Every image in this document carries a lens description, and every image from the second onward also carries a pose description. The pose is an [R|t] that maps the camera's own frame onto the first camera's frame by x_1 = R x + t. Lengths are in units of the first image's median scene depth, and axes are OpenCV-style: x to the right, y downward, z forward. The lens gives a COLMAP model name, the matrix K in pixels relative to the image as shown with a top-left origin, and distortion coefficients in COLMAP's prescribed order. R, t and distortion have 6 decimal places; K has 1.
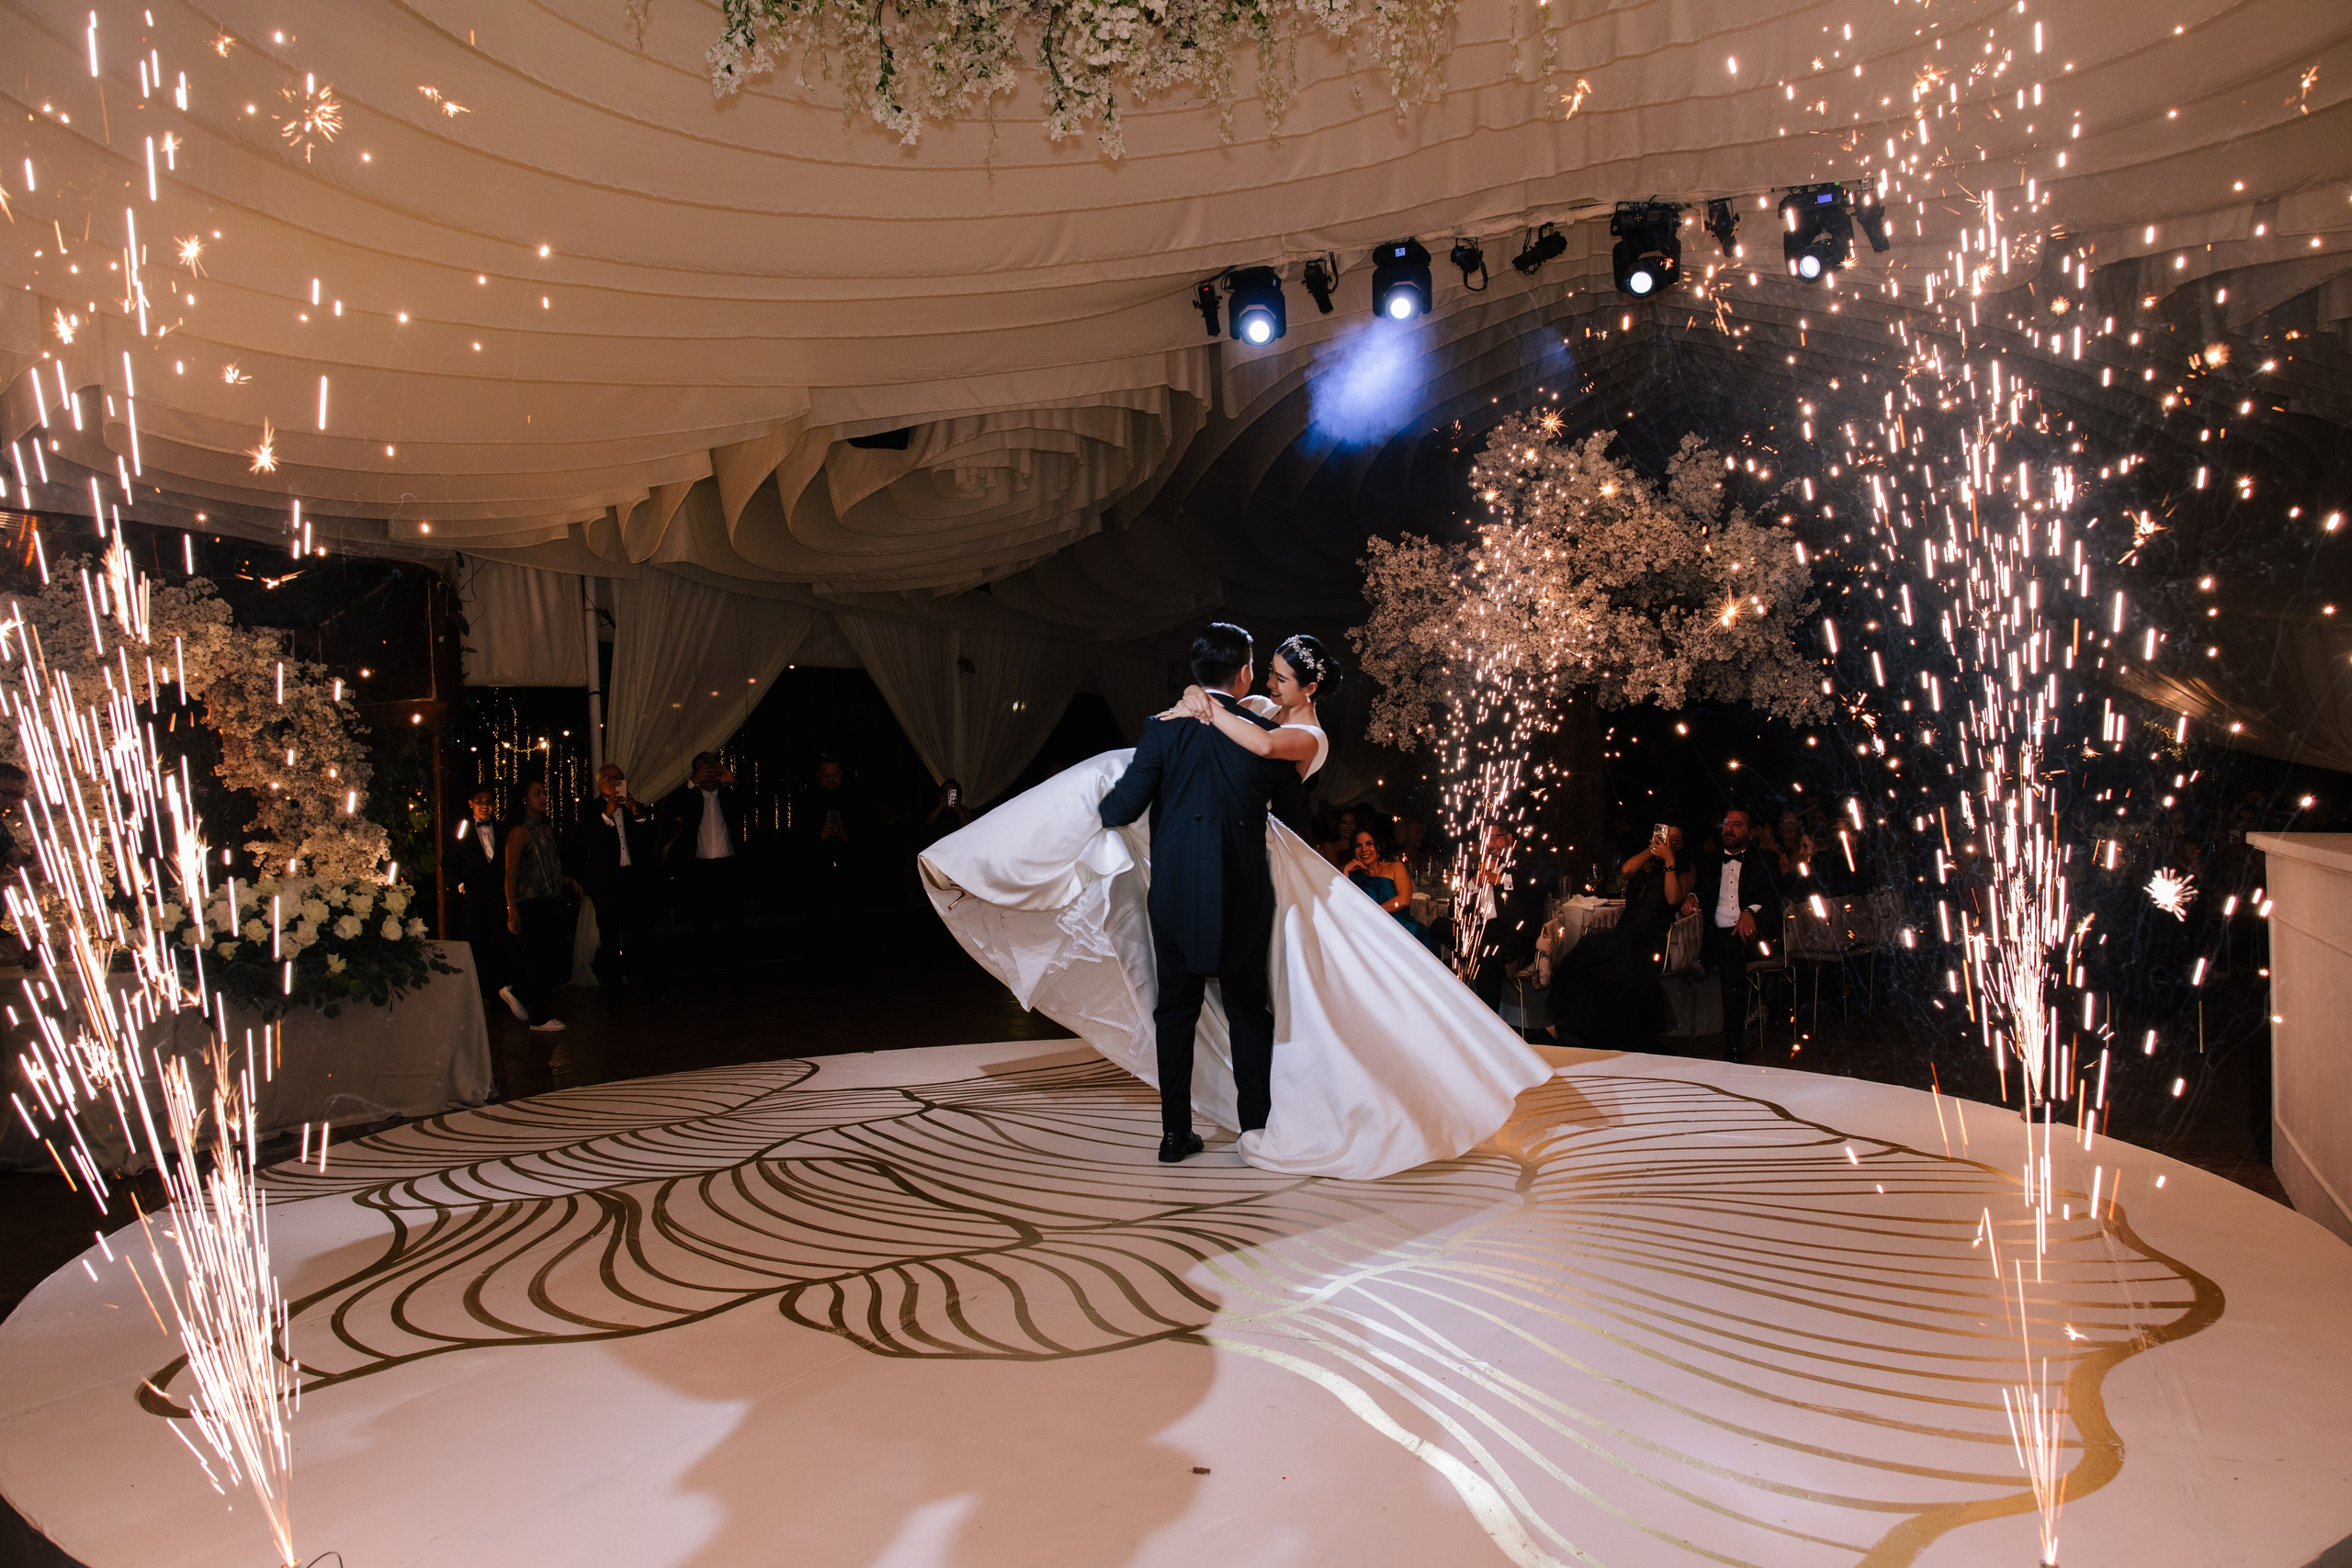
lens RADIAL K [[1658.4, 0, 1182.6], [0, 1658.4, 798.1], [0, 0, 1]] dist [-0.008419, -0.001341]
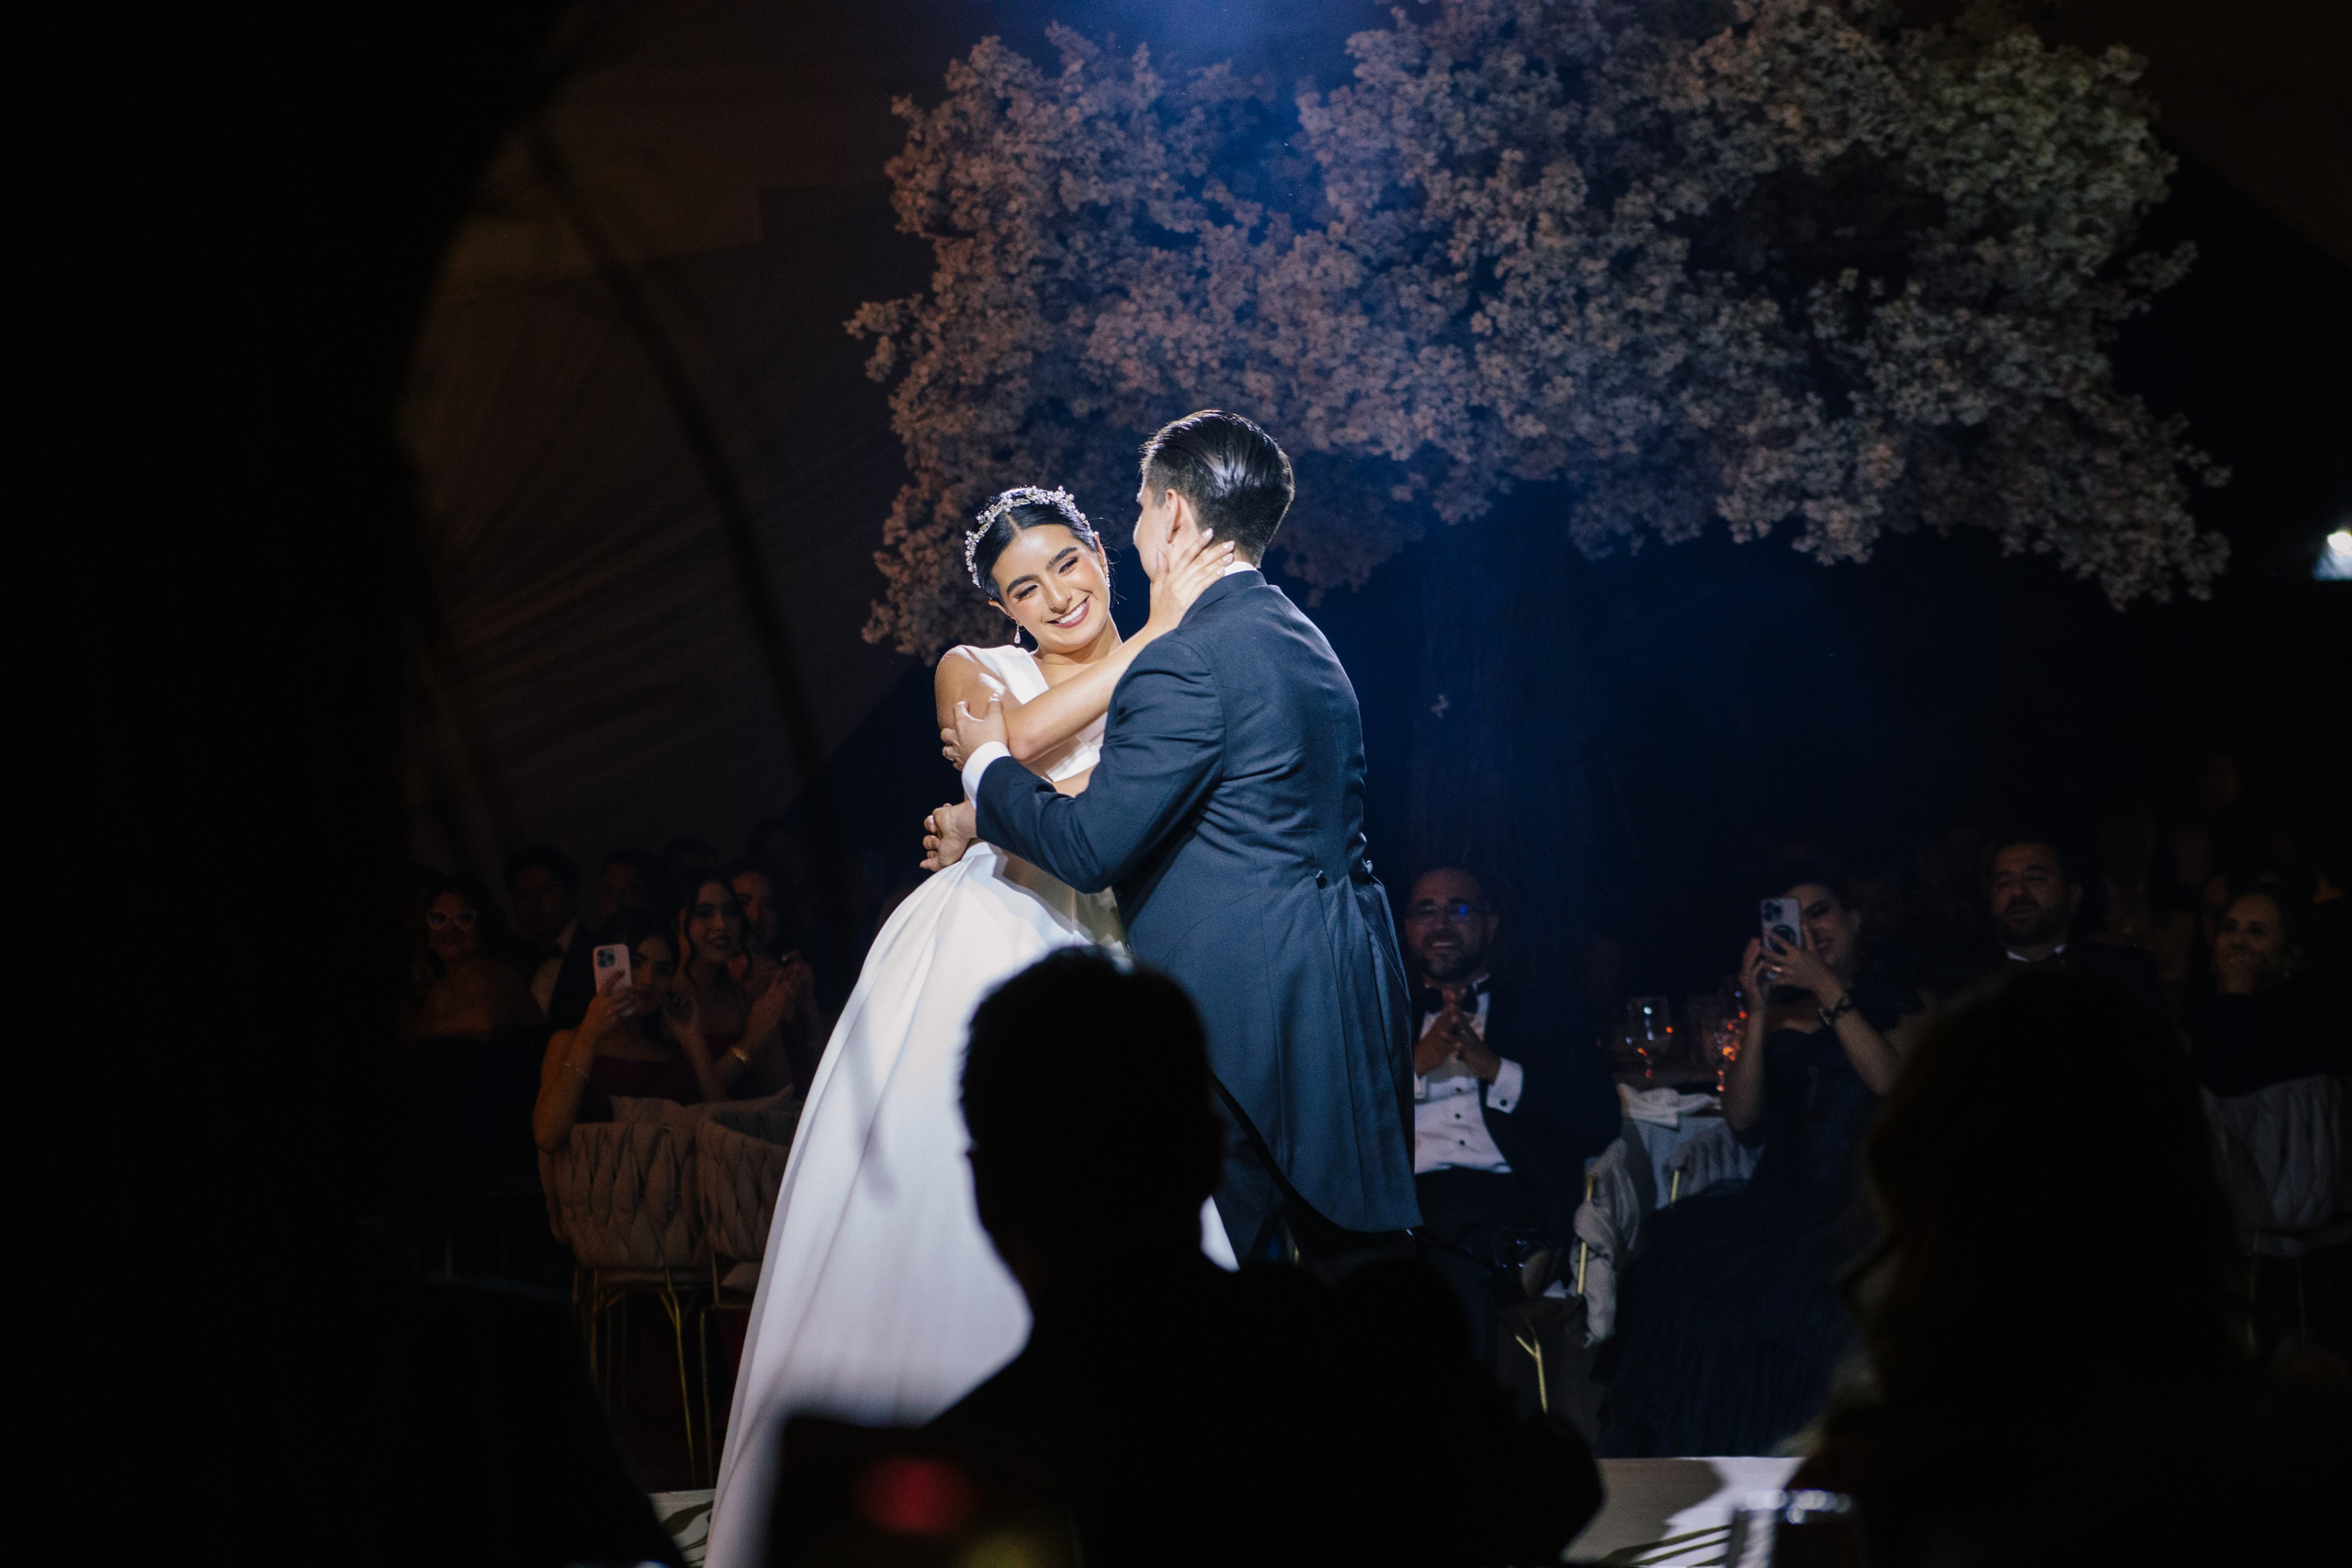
lens RADIAL K [[7429.7, 0, 1174.1], [0, 7429.7, 776.9], [0, 0, 1]] dist [0.430538, 0.000000]
pose [[0.943502, -0.008307, 0.331263, -0.366249], [0.010214, 0.999940, -0.004017, -0.003384], [-0.331209, 0.007173, 0.943530, -0.451057]]
